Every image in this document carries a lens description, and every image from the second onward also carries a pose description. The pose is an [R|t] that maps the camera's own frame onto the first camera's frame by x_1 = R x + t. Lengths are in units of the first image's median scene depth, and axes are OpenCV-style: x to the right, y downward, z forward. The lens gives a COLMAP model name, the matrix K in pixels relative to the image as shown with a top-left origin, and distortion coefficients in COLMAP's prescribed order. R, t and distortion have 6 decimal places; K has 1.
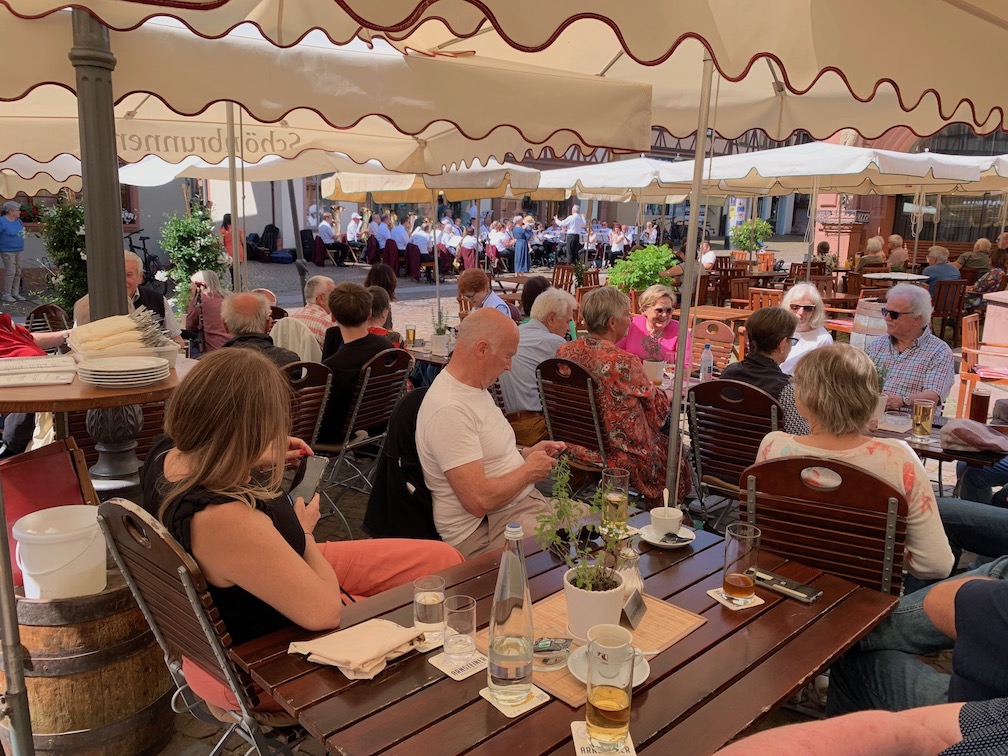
lens RADIAL K [[762.5, 0, 508.1], [0, 762.5, 377.9], [0, 0, 1]] dist [0.024345, -0.008264]
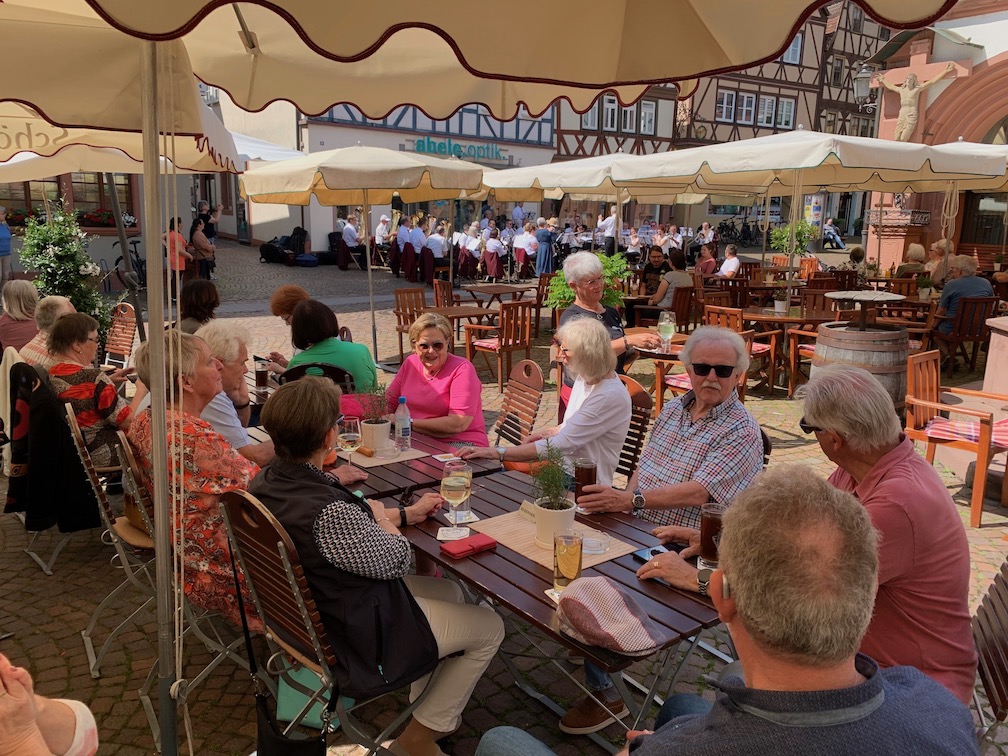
lens RADIAL K [[762.5, 0, 504.5], [0, 762.5, 382.9], [0, 0, 1]] dist [0.024345, -0.008264]
pose [[0.992033, 0.023407, -0.123781, 0.096532], [-0.022613, 0.999714, 0.007815, -0.016321], [0.123928, -0.004954, 0.992279, 0.066167]]
